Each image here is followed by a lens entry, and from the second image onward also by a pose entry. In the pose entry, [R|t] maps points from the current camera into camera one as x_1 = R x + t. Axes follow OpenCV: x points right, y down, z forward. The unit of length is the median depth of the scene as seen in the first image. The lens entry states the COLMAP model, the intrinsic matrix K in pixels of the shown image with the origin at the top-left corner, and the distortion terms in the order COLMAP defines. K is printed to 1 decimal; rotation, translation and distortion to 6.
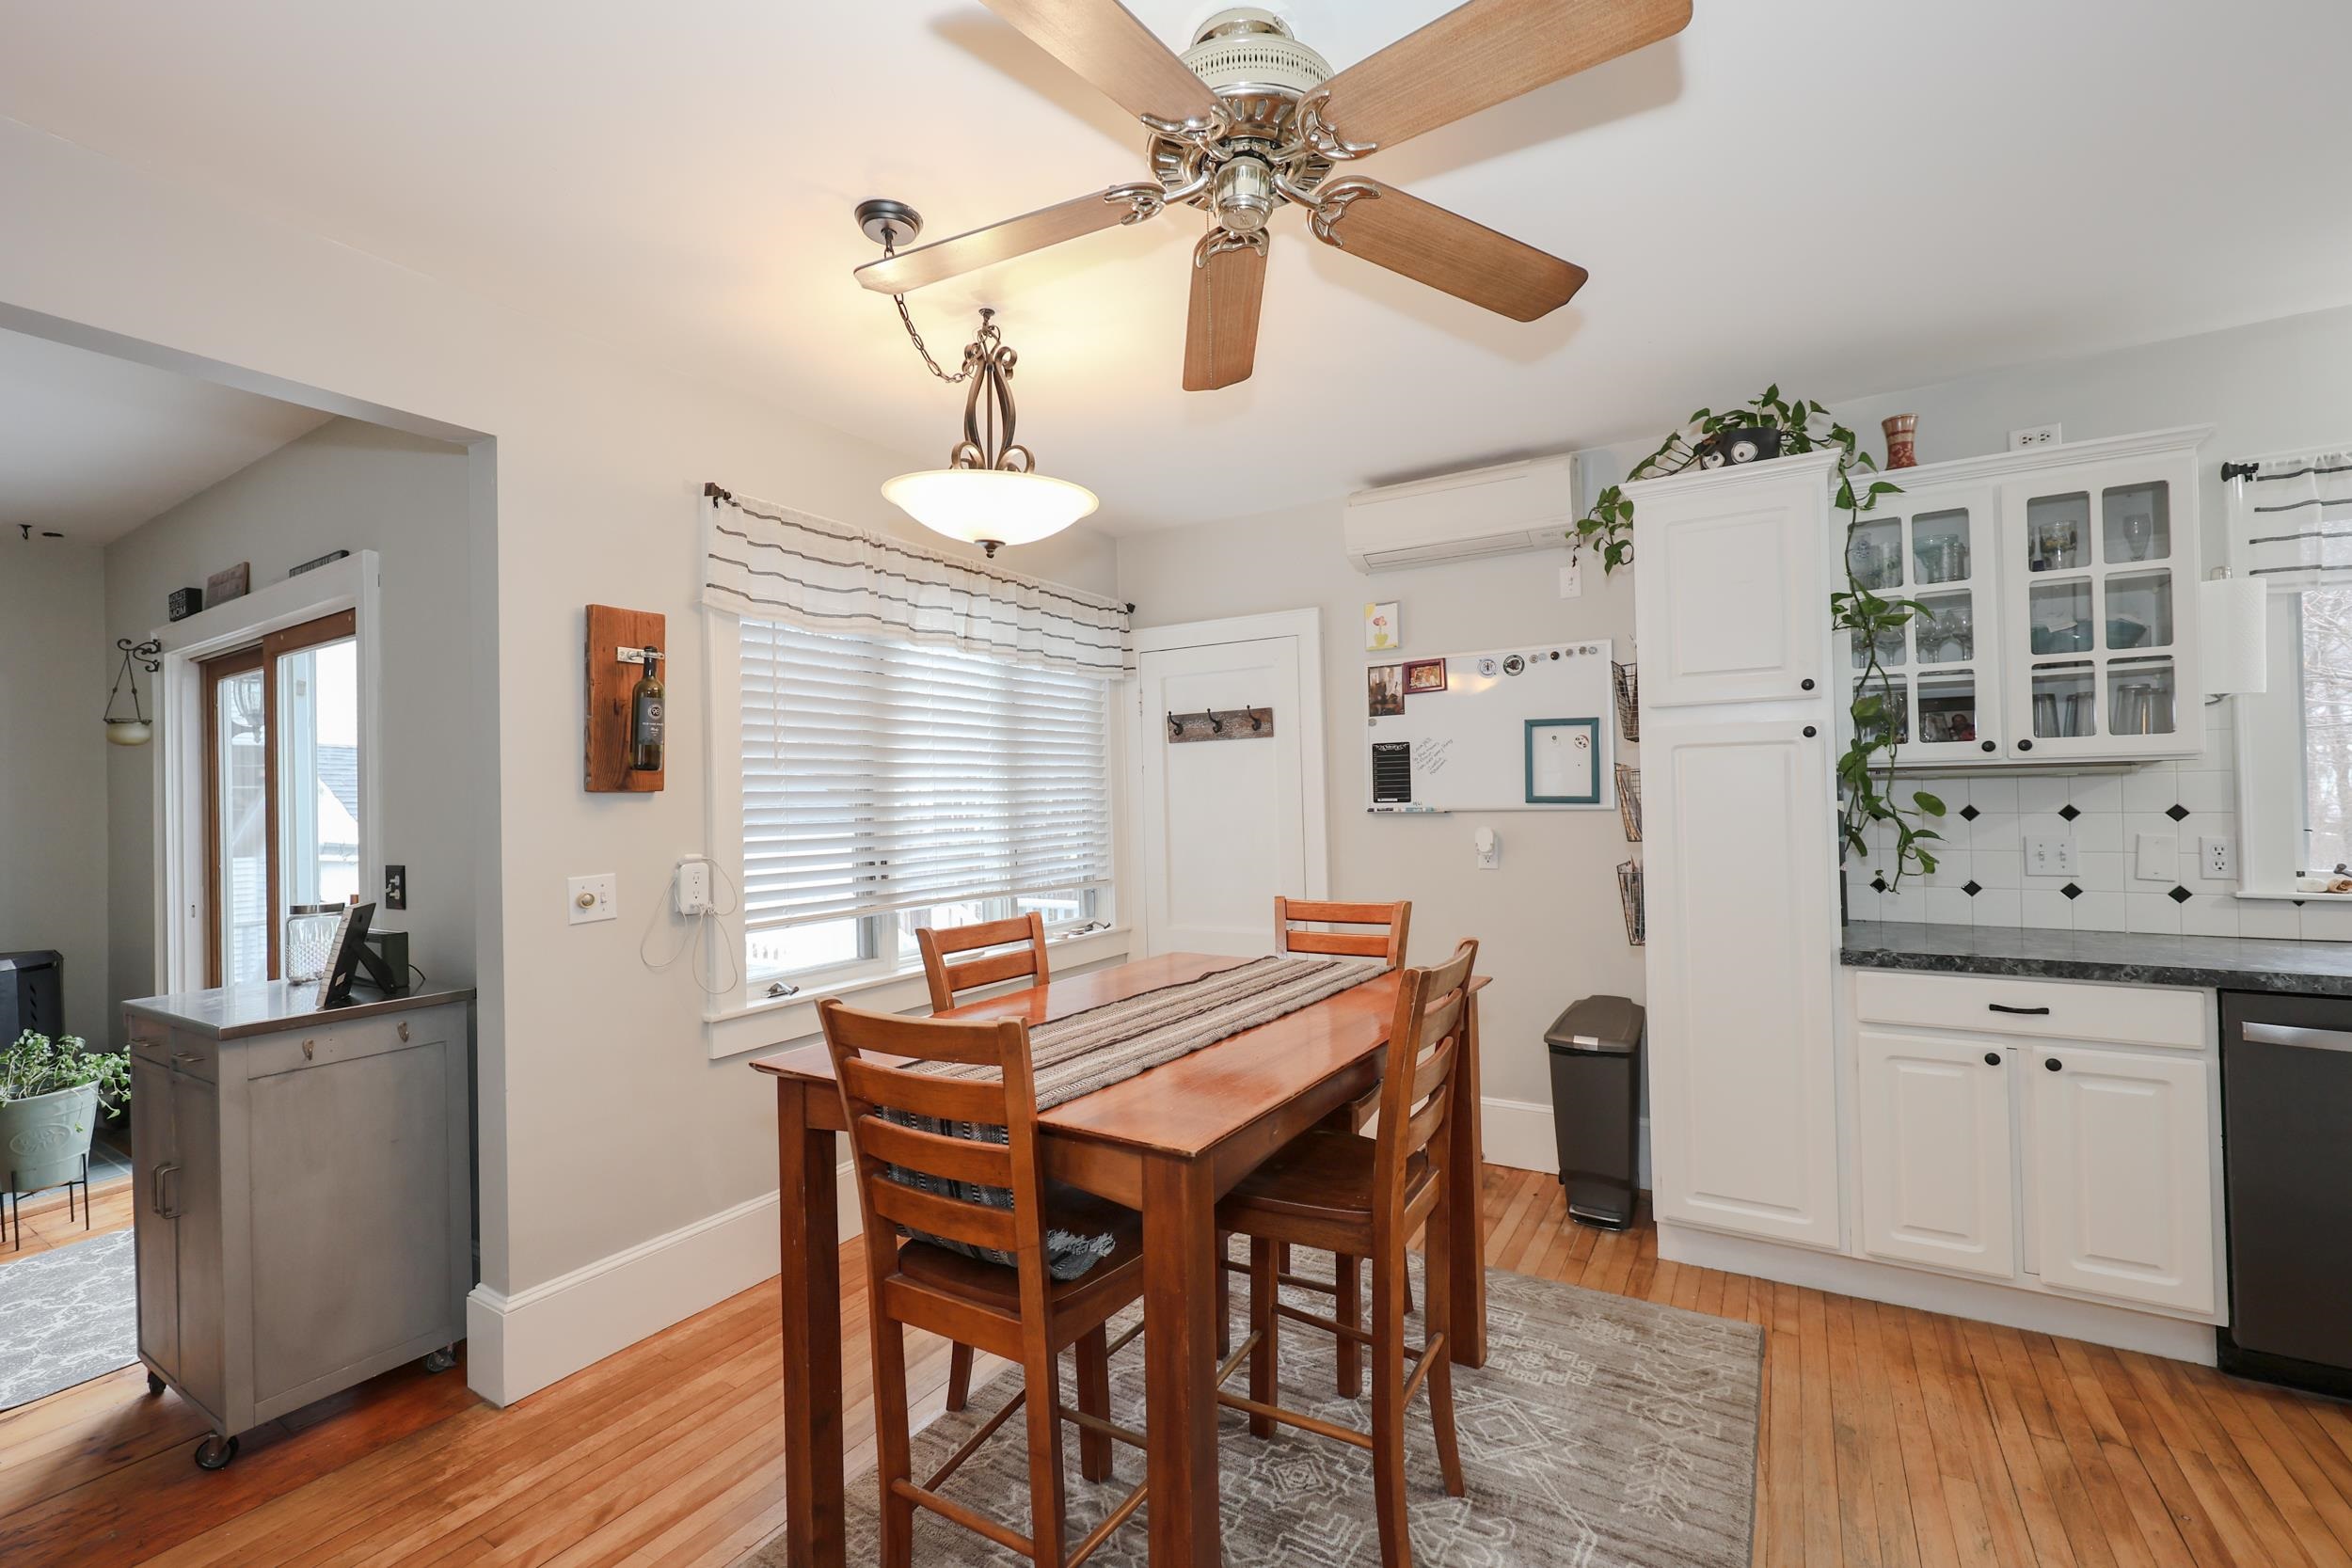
lens RADIAL K [[983.5, 0, 1166.7], [0, 983.5, 786.2], [0, 0, 1]] dist [-0.000642, 0.000253]
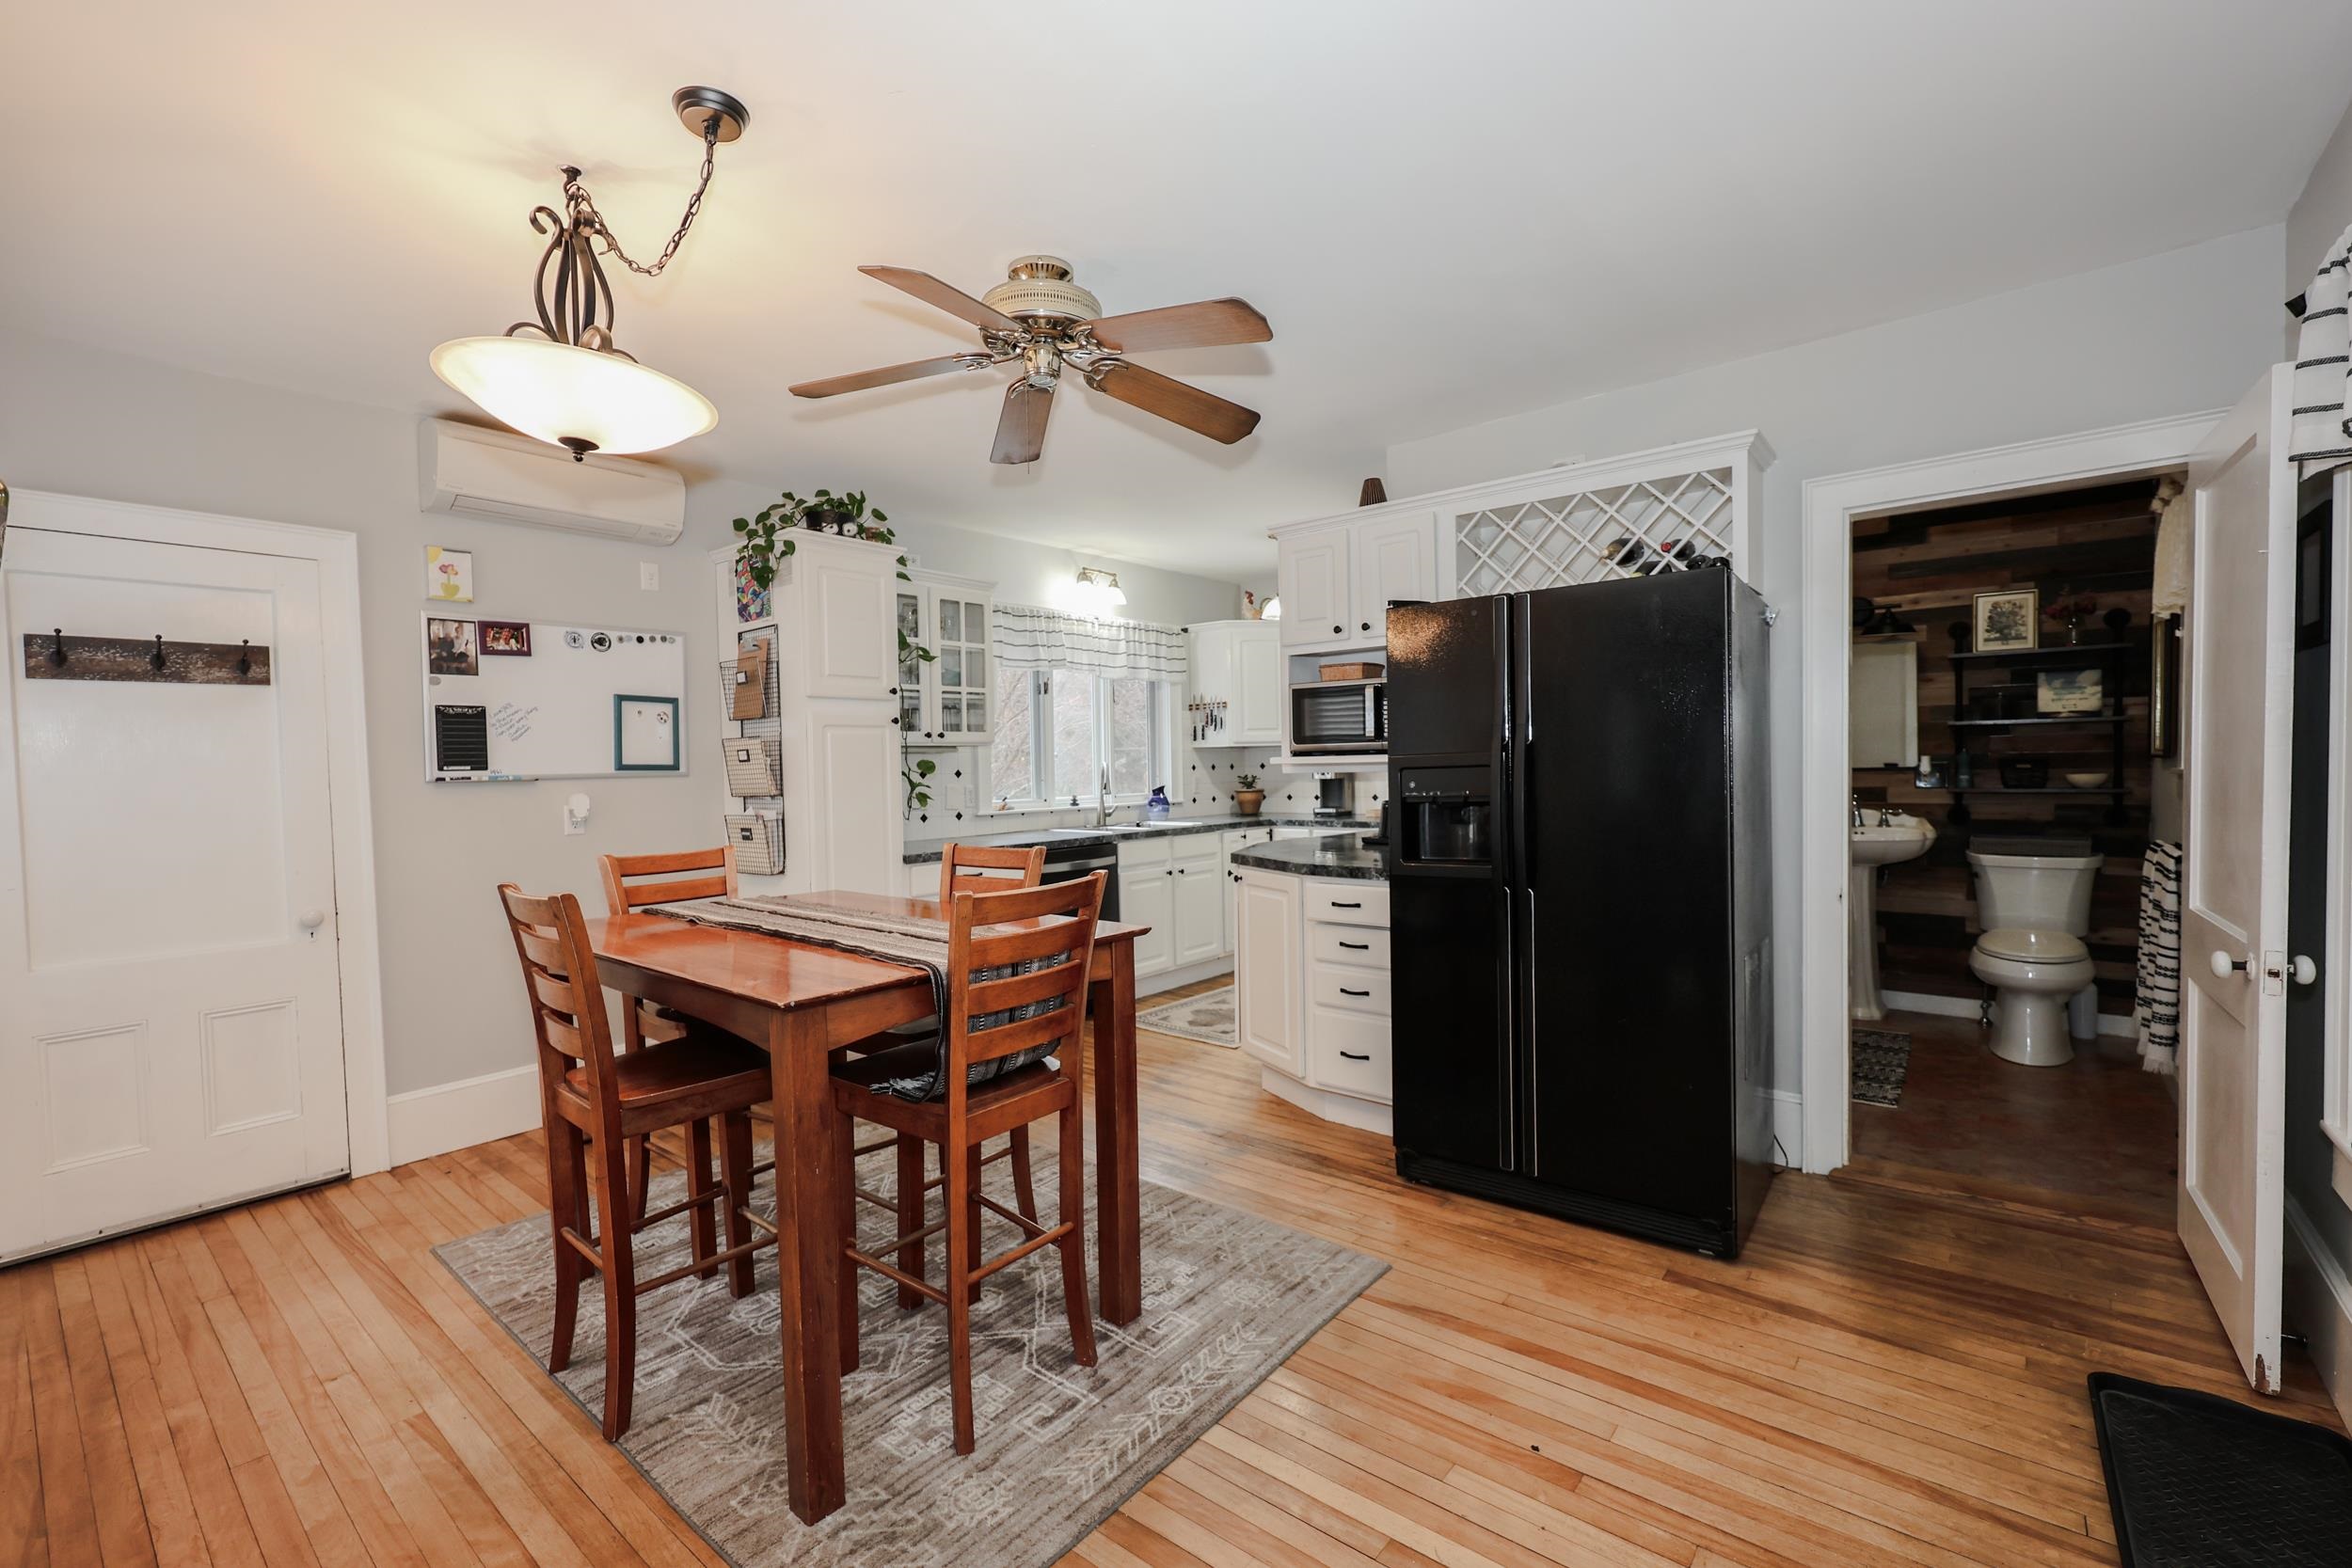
lens RADIAL K [[983.5, 0, 1177.2], [0, 983.5, 792.9], [0, 0, 1]] dist [-0.000642, 0.000253]
pose [[0.131179, -0.012004, 0.991286, -0.609542], [0.010665, 0.999886, 0.010697, 0.035182], [-0.991301, 0.009169, 0.131292, 0.233263]]
